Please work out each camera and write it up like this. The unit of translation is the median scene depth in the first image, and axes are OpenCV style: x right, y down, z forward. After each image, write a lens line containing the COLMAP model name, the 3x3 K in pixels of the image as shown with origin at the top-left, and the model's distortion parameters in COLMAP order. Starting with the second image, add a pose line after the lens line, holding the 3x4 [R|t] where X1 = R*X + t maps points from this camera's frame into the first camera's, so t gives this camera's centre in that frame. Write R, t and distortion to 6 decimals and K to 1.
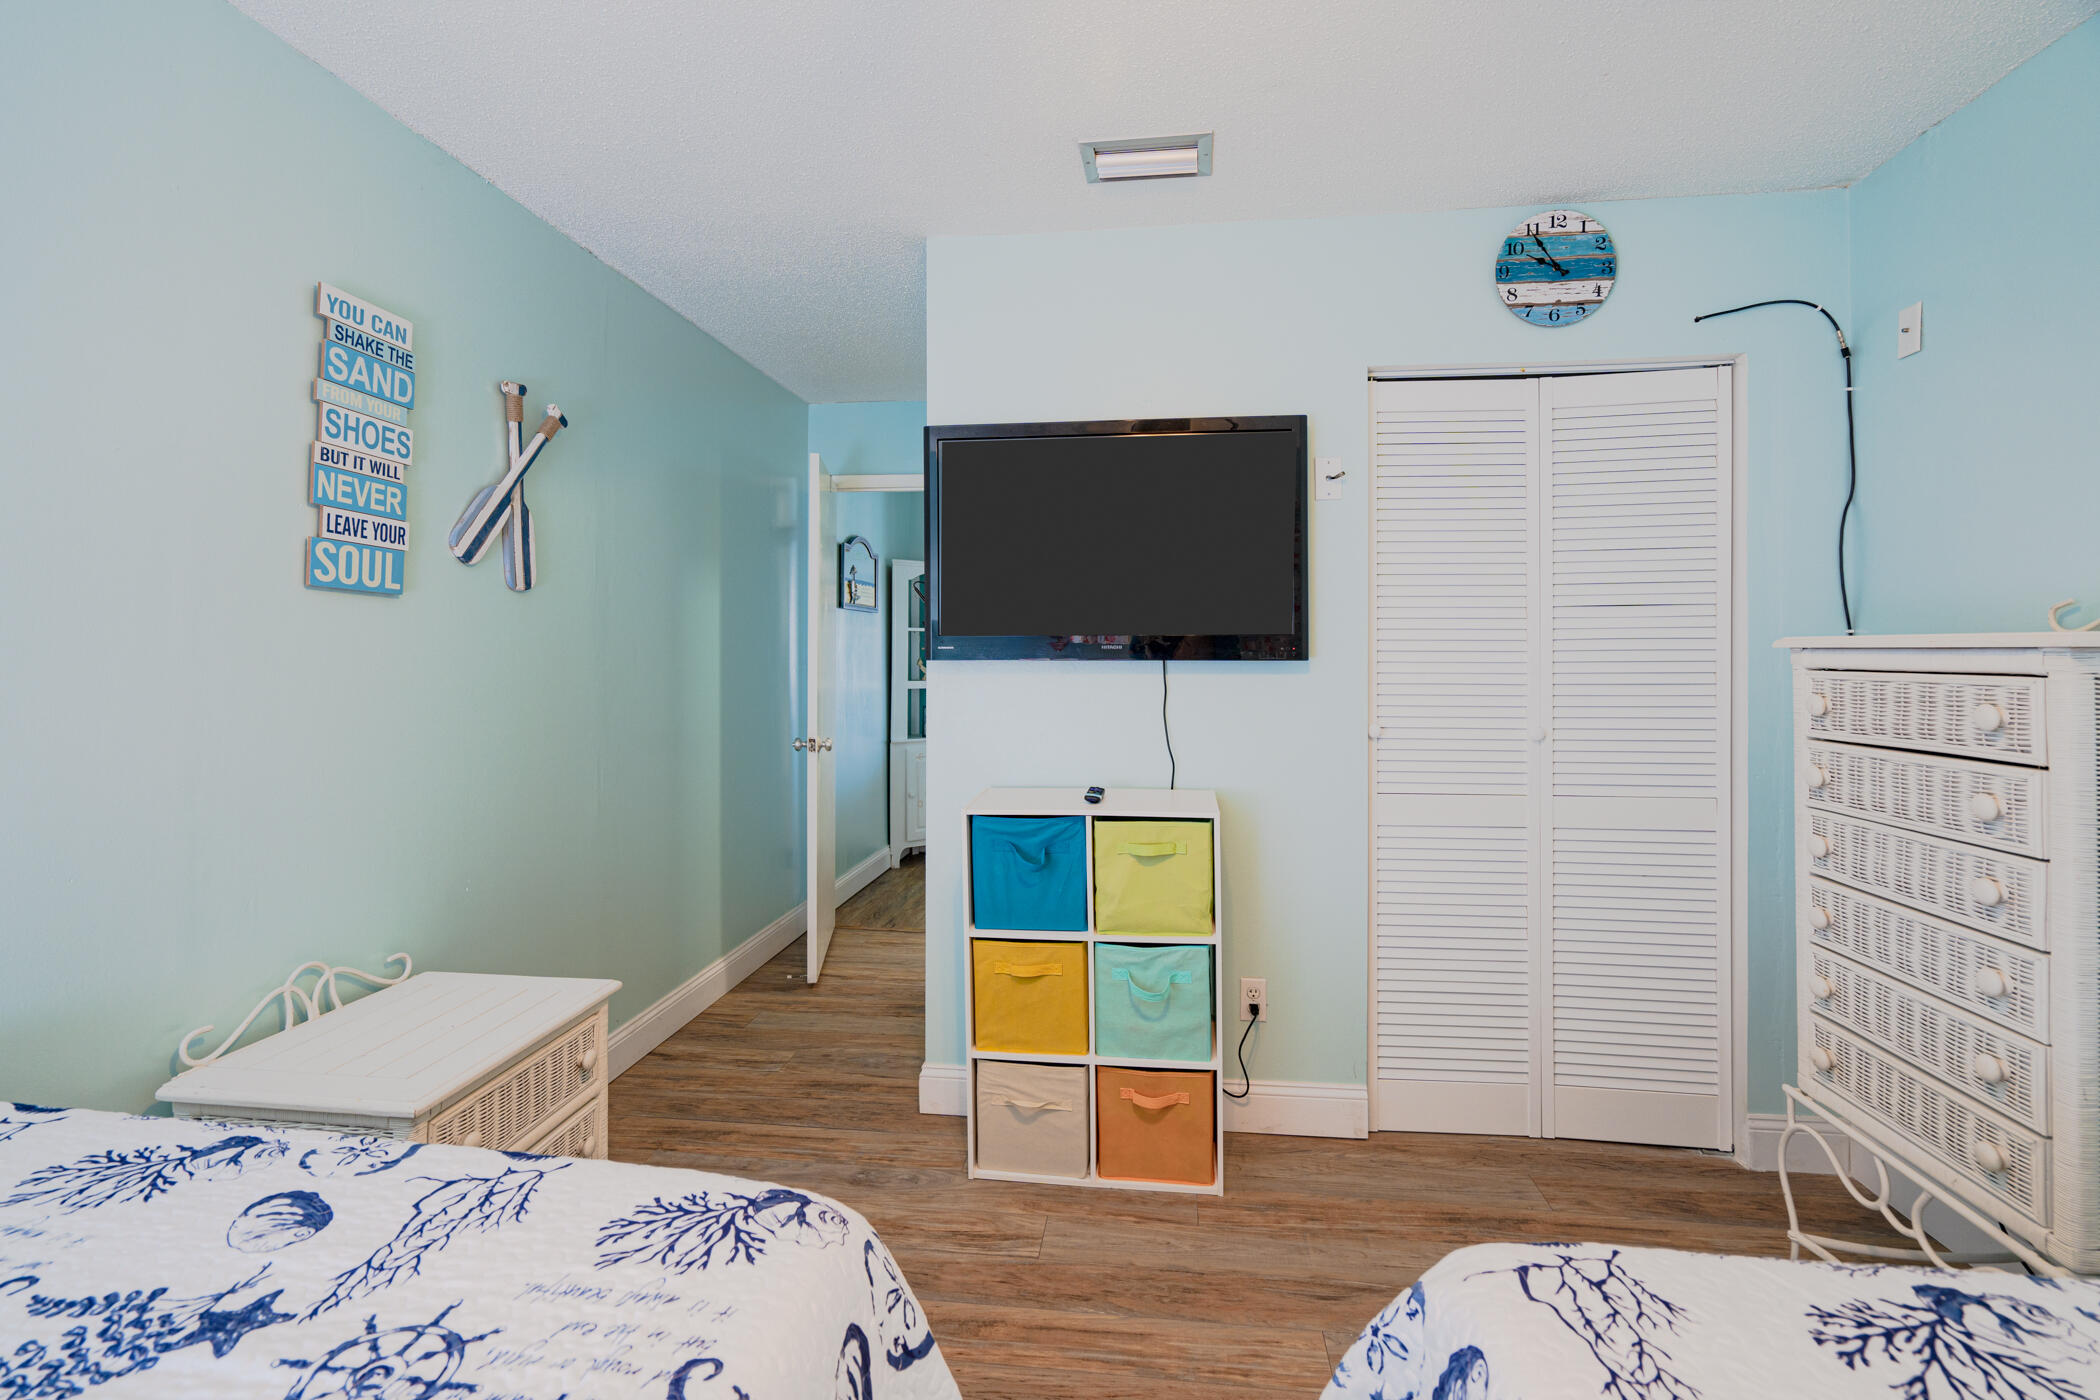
lens RADIAL K [[962.6, 0, 1037.1], [0, 962.6, 644.7], [0, 0, 1]] dist [-0.006072, 0.001986]
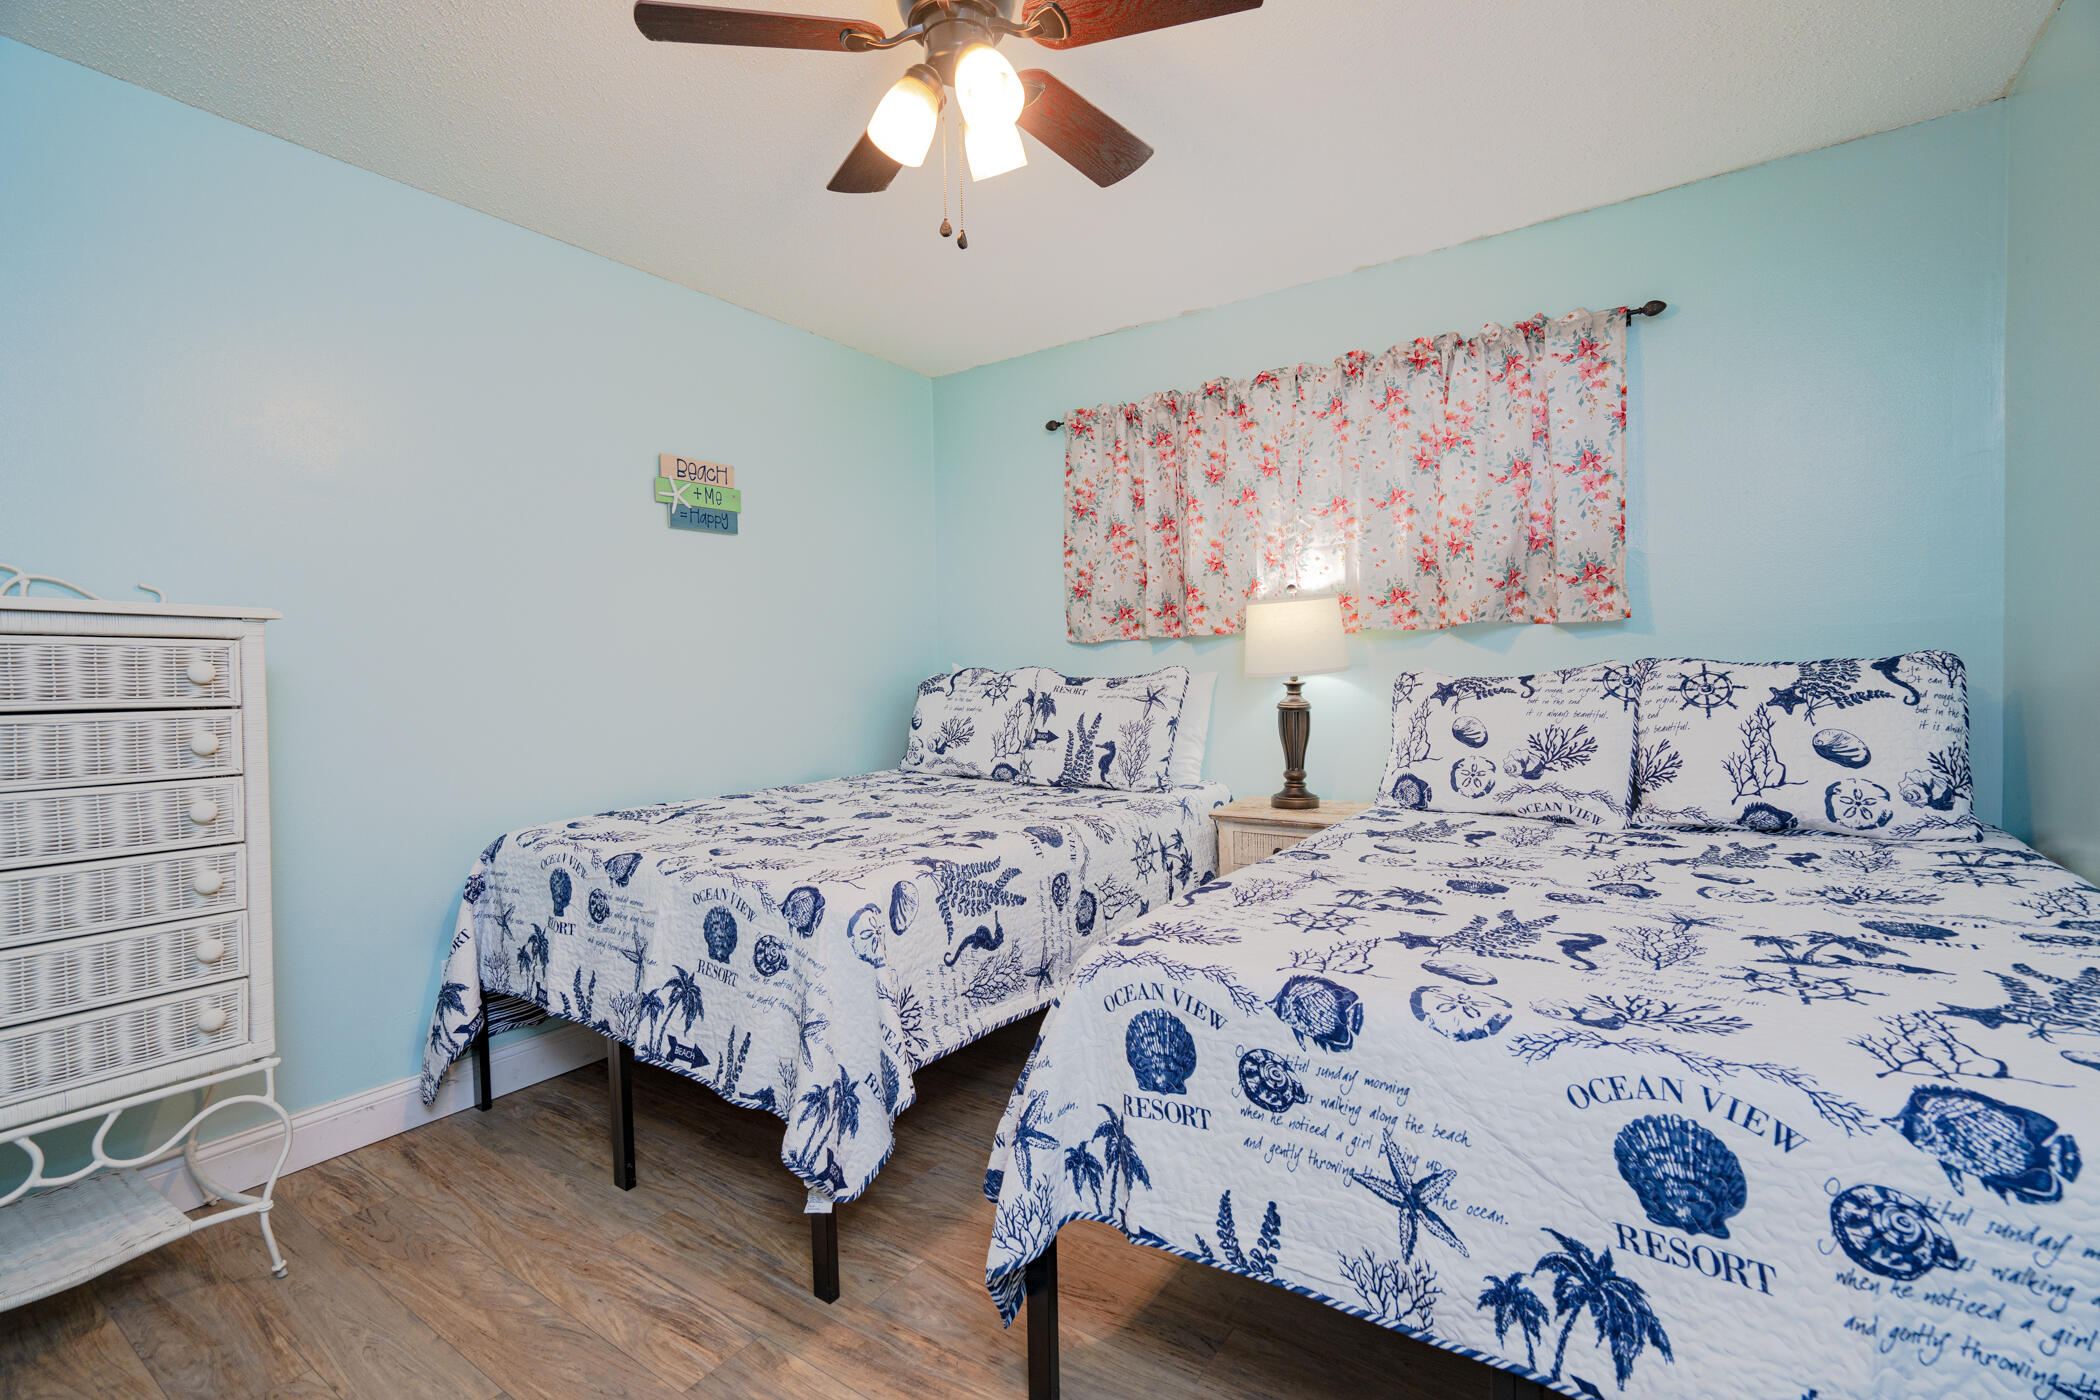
lens RADIAL K [[962.6, 0, 1048.2], [0, 962.6, 700.1], [0, 0, 1]] dist [-0.006072, 0.001986]
pose [[-0.890255, -0.000392, 0.455463, -0.511525], [0.006994, 0.999870, 0.014531, 0.092820], [-0.455409, 0.016121, -0.890136, 1.465447]]
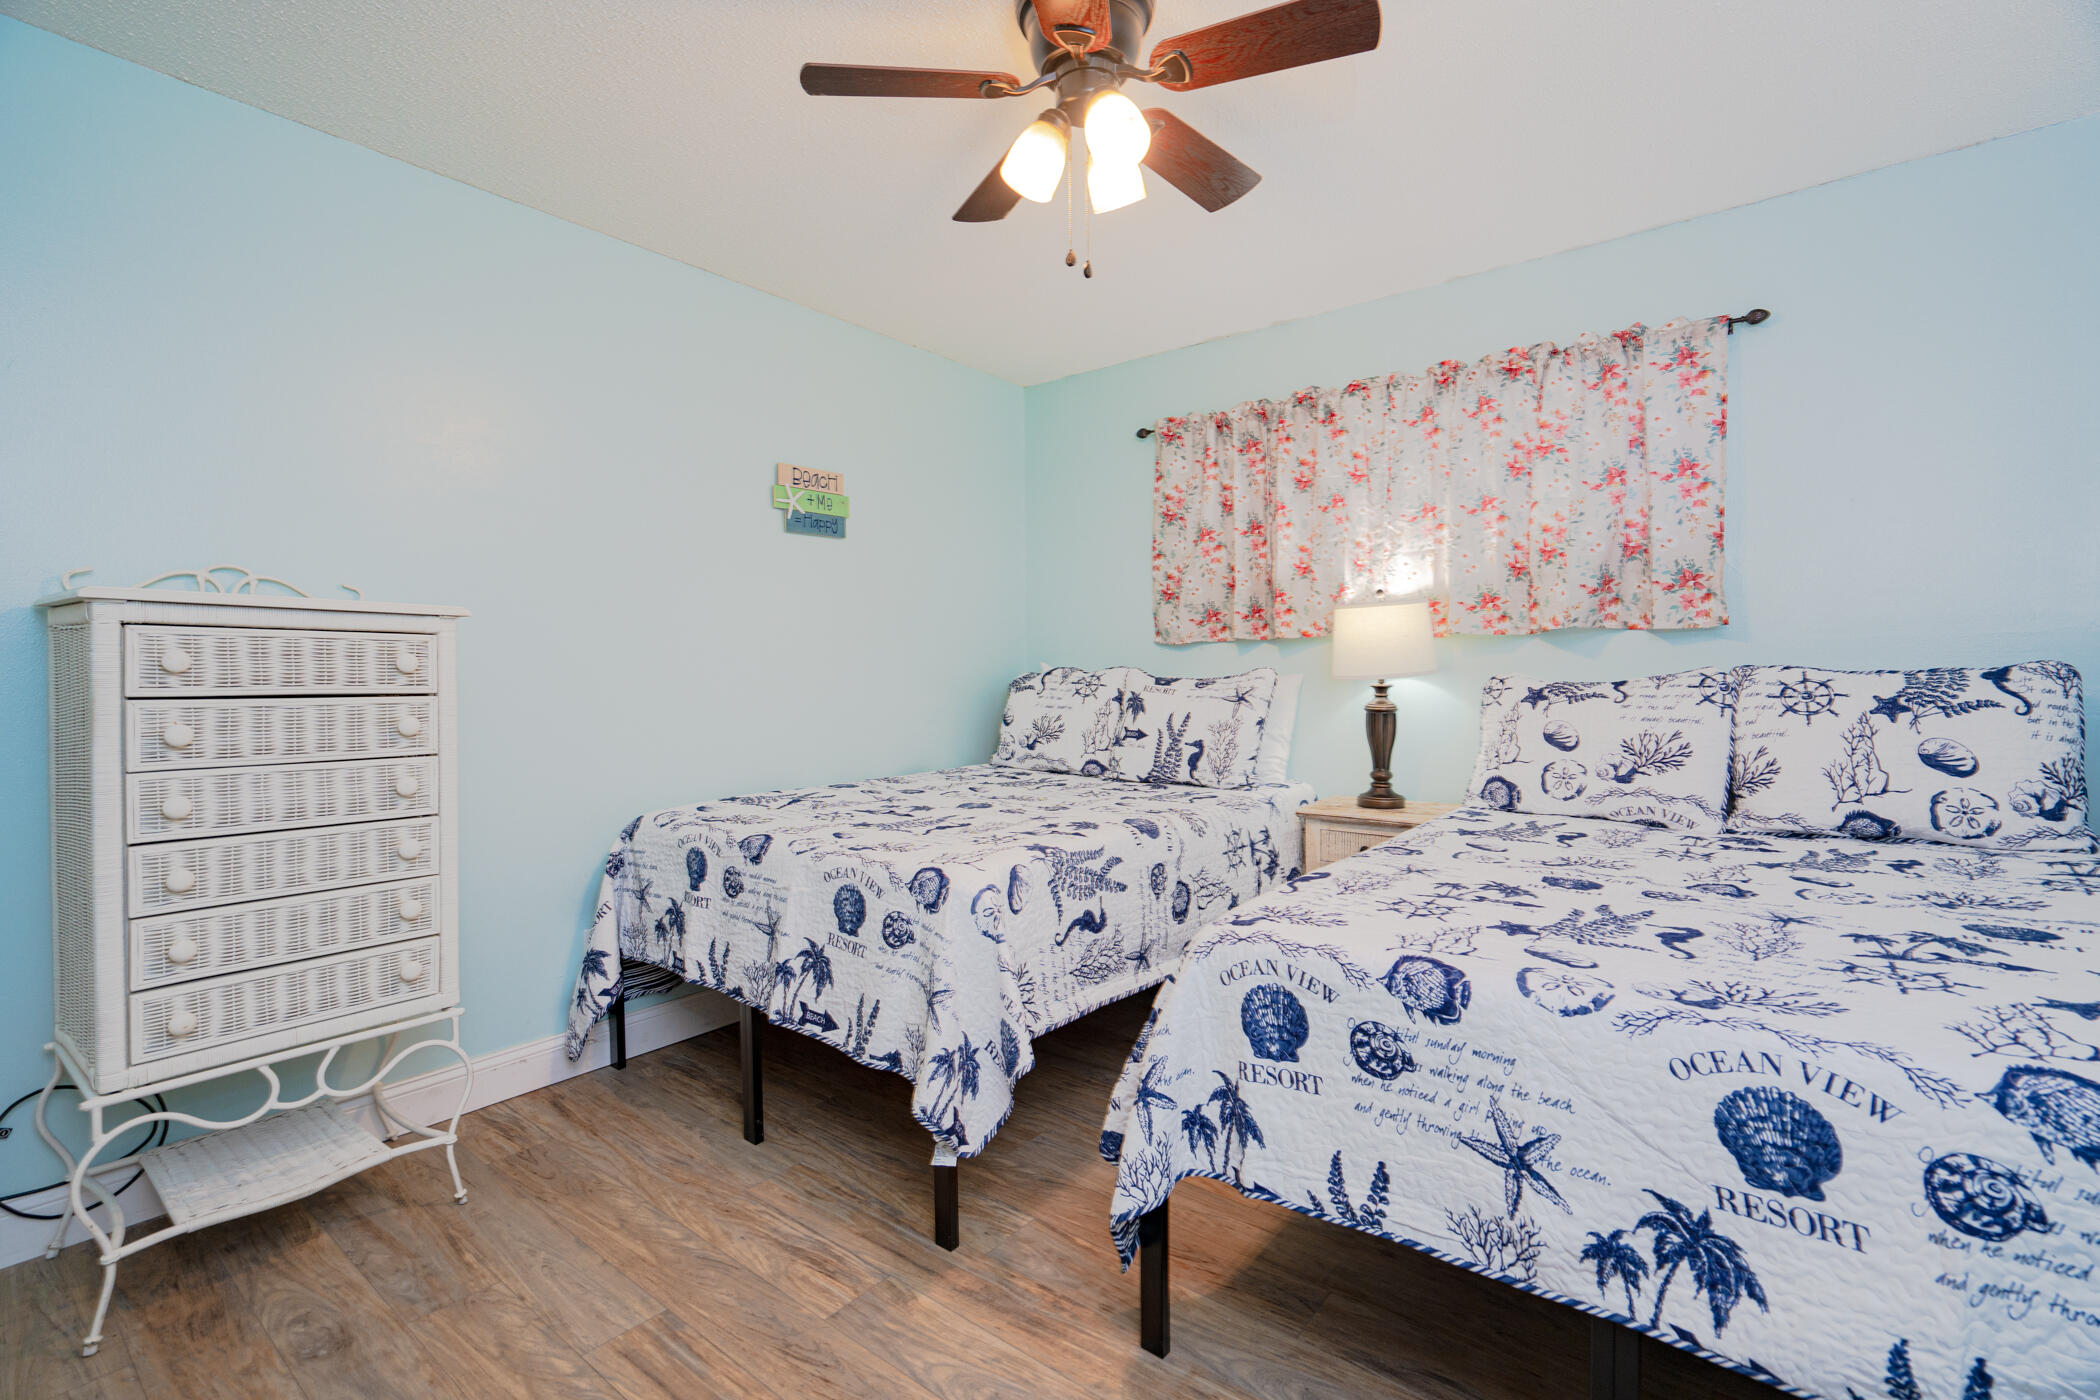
lens RADIAL K [[962.6, 0, 1043.9], [0, 962.6, 699.3], [0, 0, 1]] dist [-0.006072, 0.001986]
pose [[-0.856663, -0.011924, 0.515738, -0.494899], [-0.005747, 0.999891, 0.013571, 0.095357], [-0.515844, 0.008662, -0.856639, 1.572659]]
